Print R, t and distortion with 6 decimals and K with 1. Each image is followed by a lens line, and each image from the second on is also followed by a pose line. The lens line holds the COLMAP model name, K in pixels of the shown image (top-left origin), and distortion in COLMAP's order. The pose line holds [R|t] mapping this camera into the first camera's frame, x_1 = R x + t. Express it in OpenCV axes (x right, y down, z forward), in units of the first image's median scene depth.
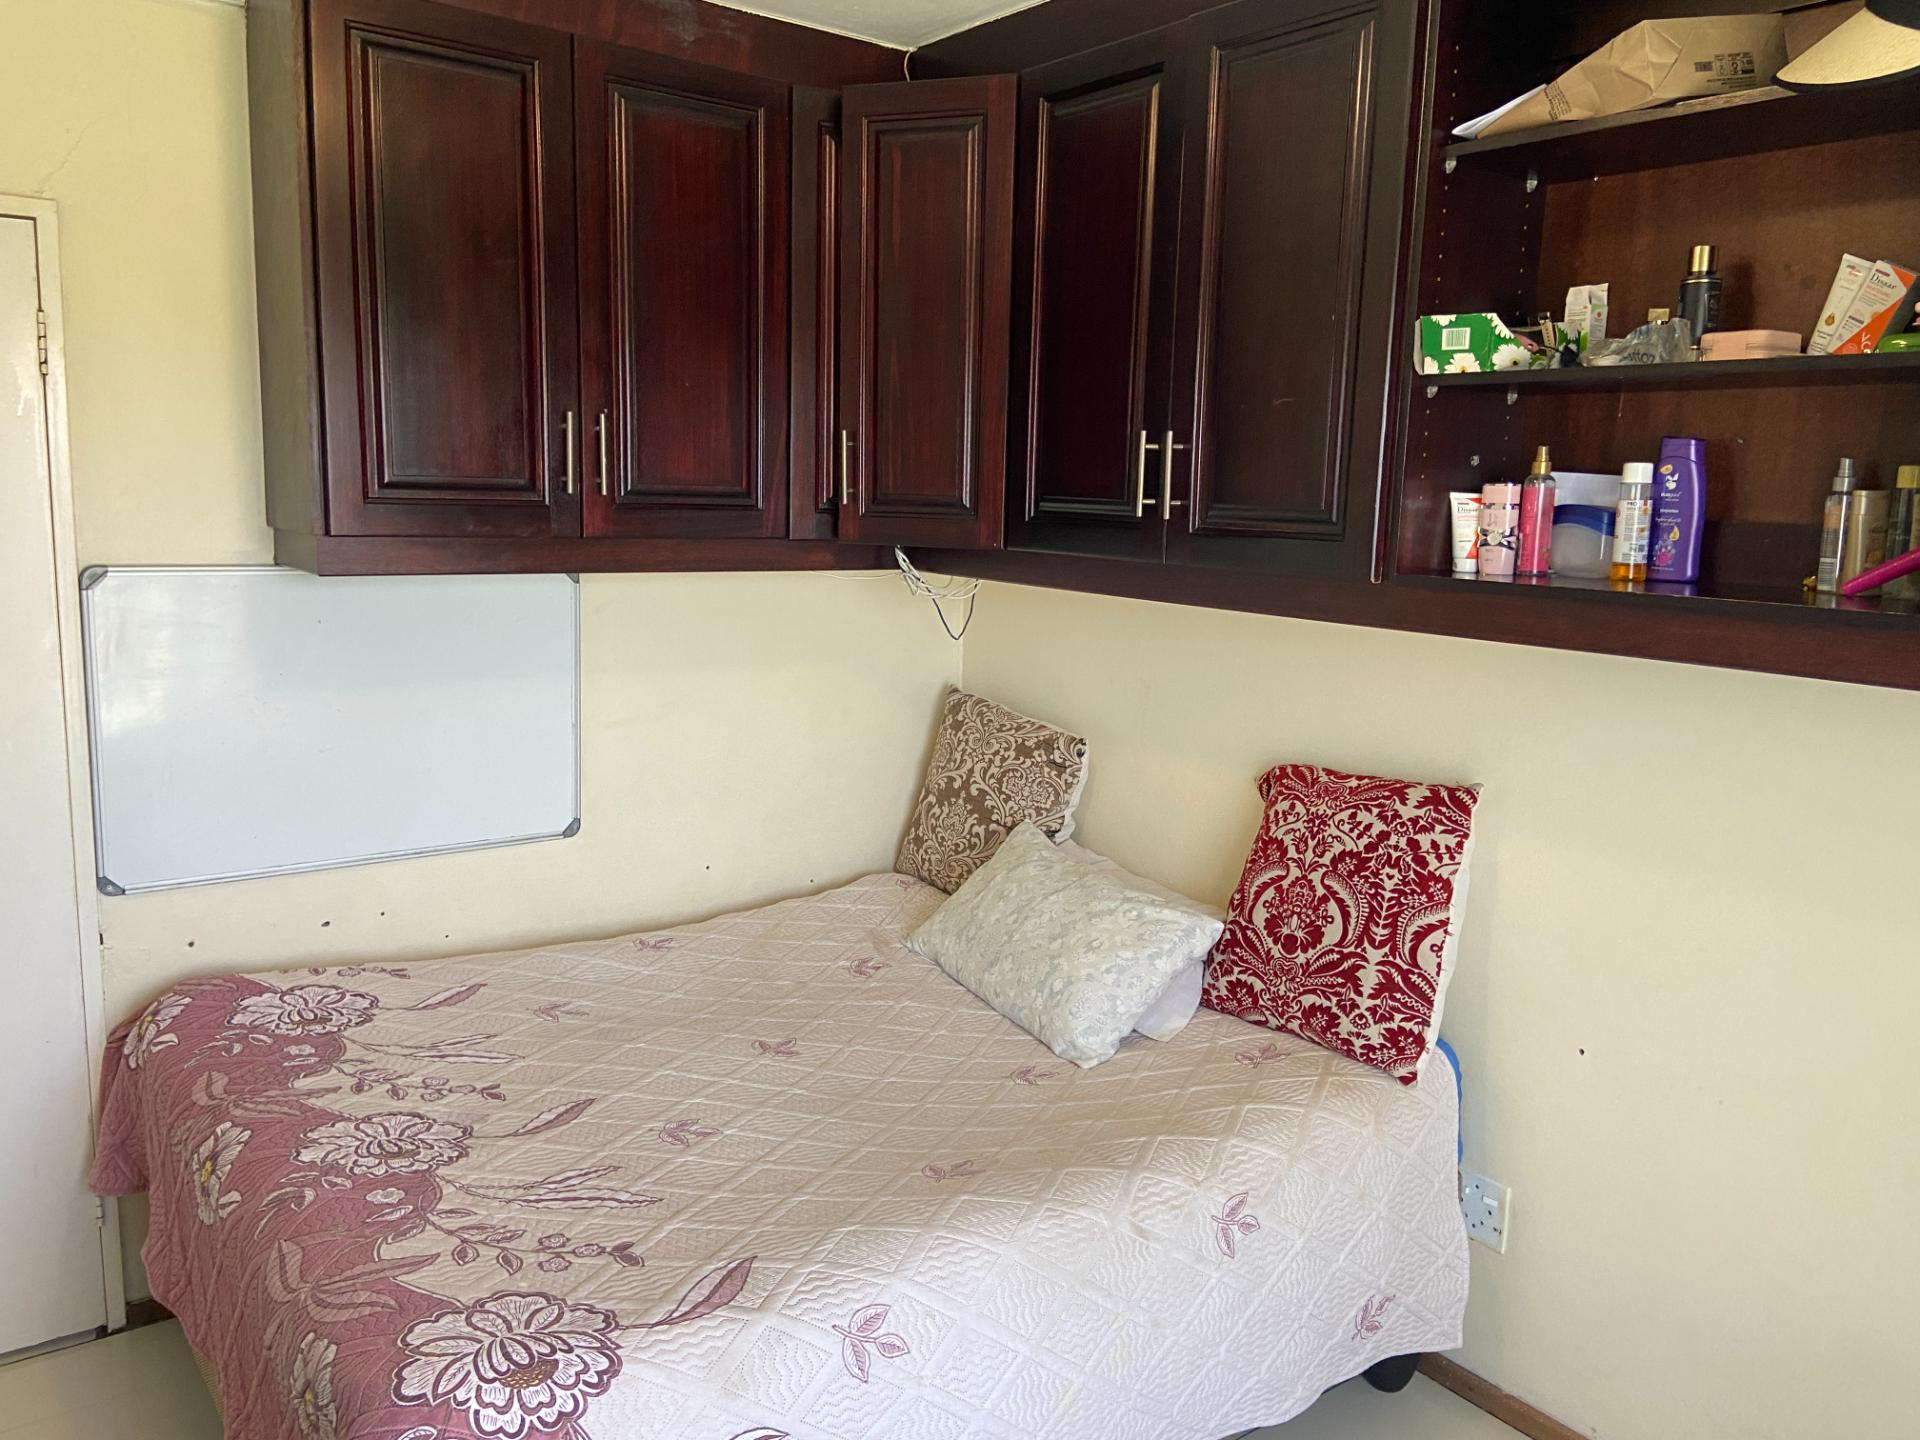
lens RADIAL K [[1430.7, 0, 969.6], [0, 1430.7, 709.7], [0, 0, 1]] dist [0.110109, -0.132559]
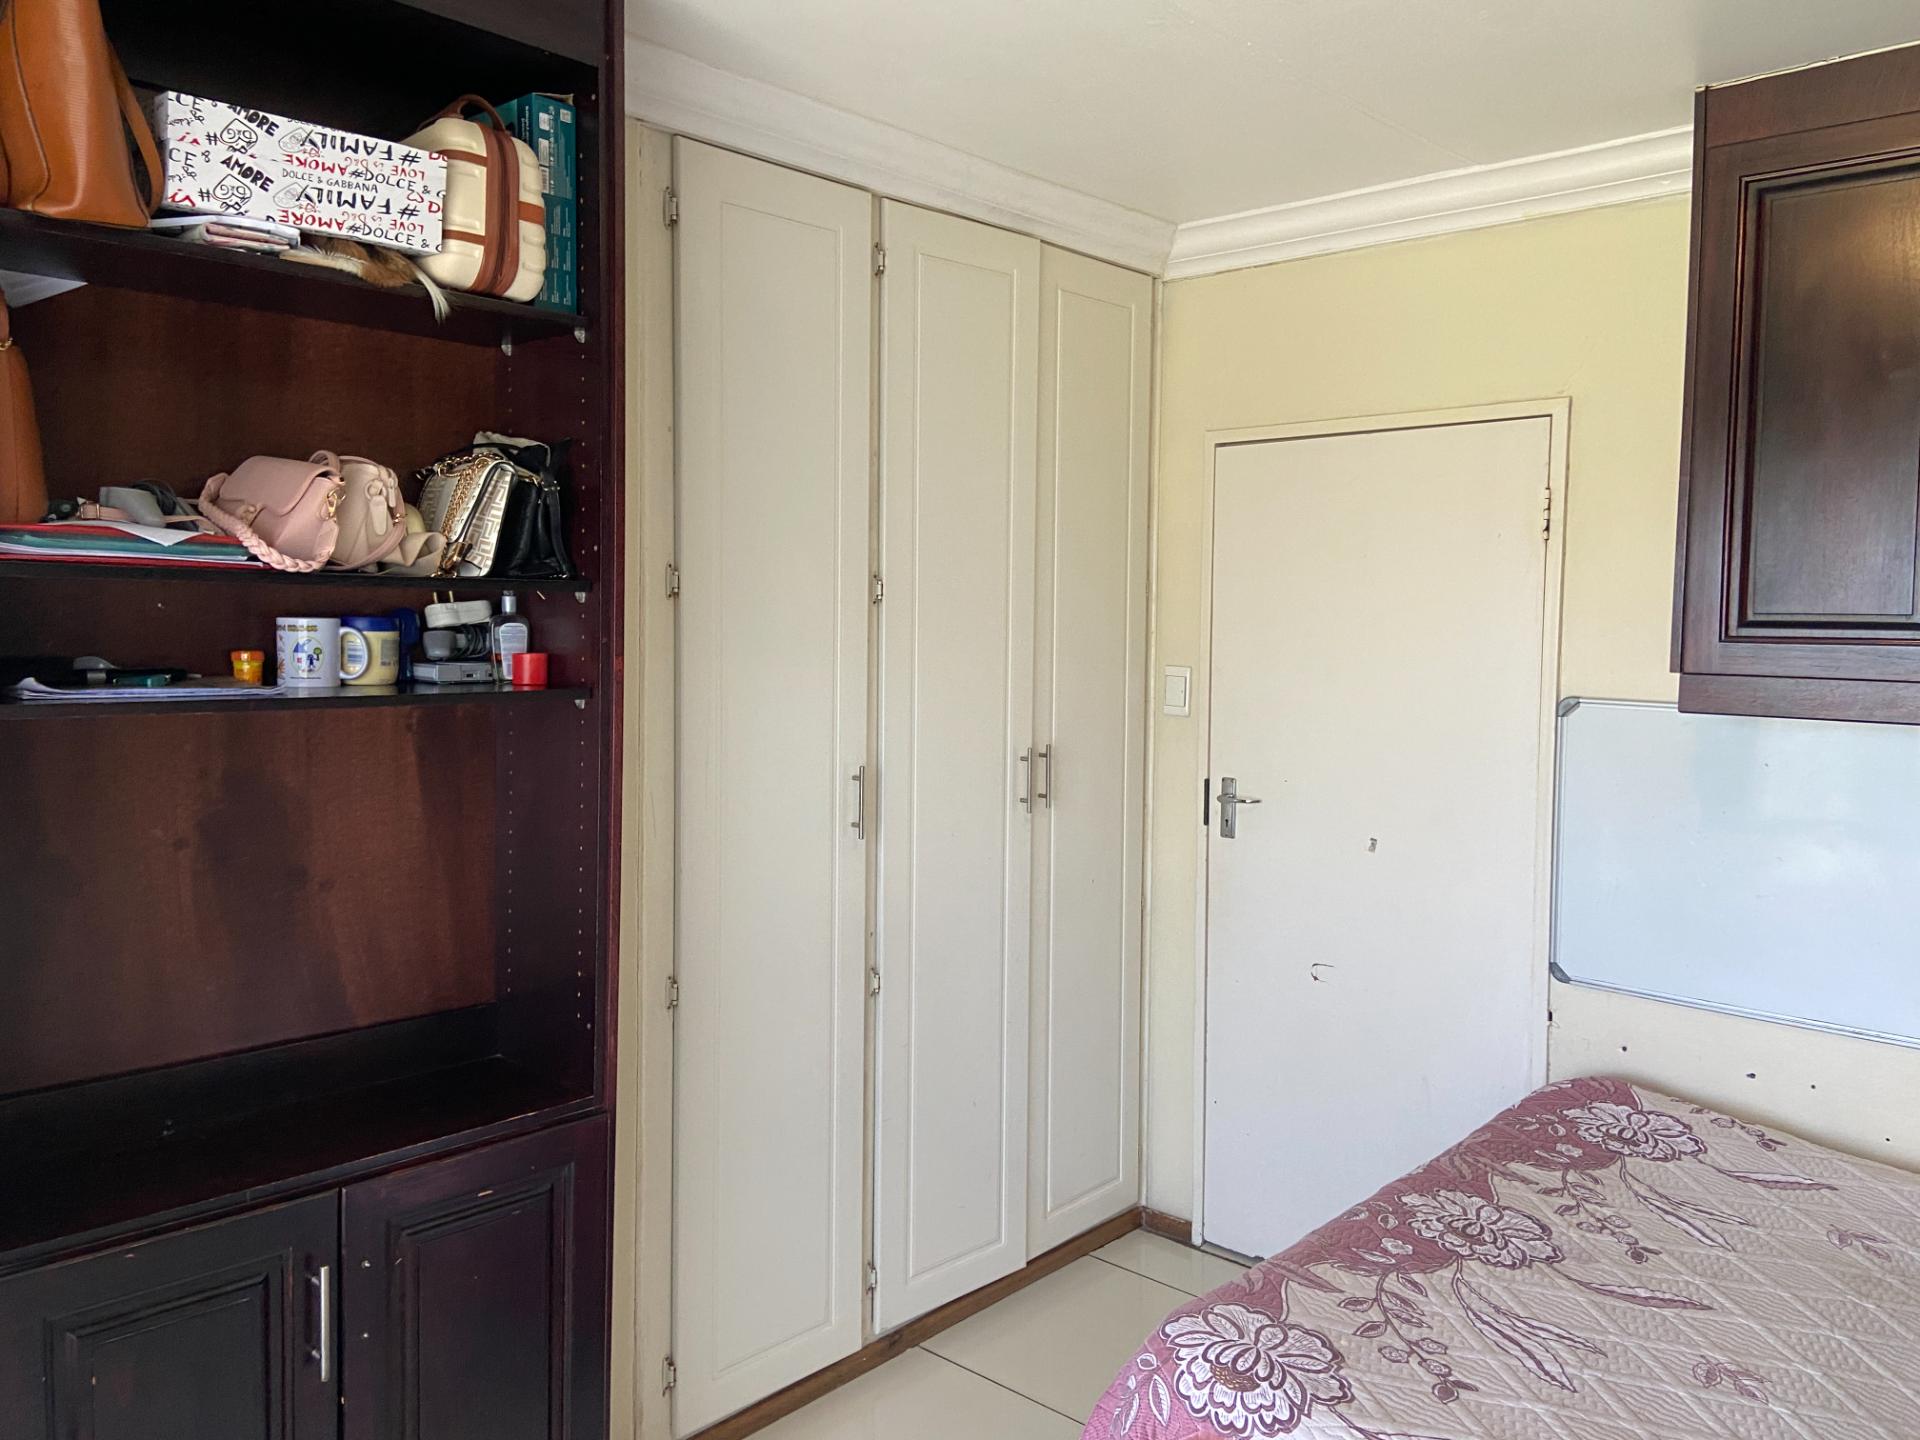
lens RADIAL K [[1430.7, 0, 974.4], [0, 1430.7, 719.2], [0, 0, 1]] dist [0.110109, -0.132559]
pose [[0.189285, 0.048425, -0.980727, 0.573735], [-0.160343, 0.986901, 0.017783, -0.030423], [0.968742, 0.153887, 0.194570, 0.385973]]
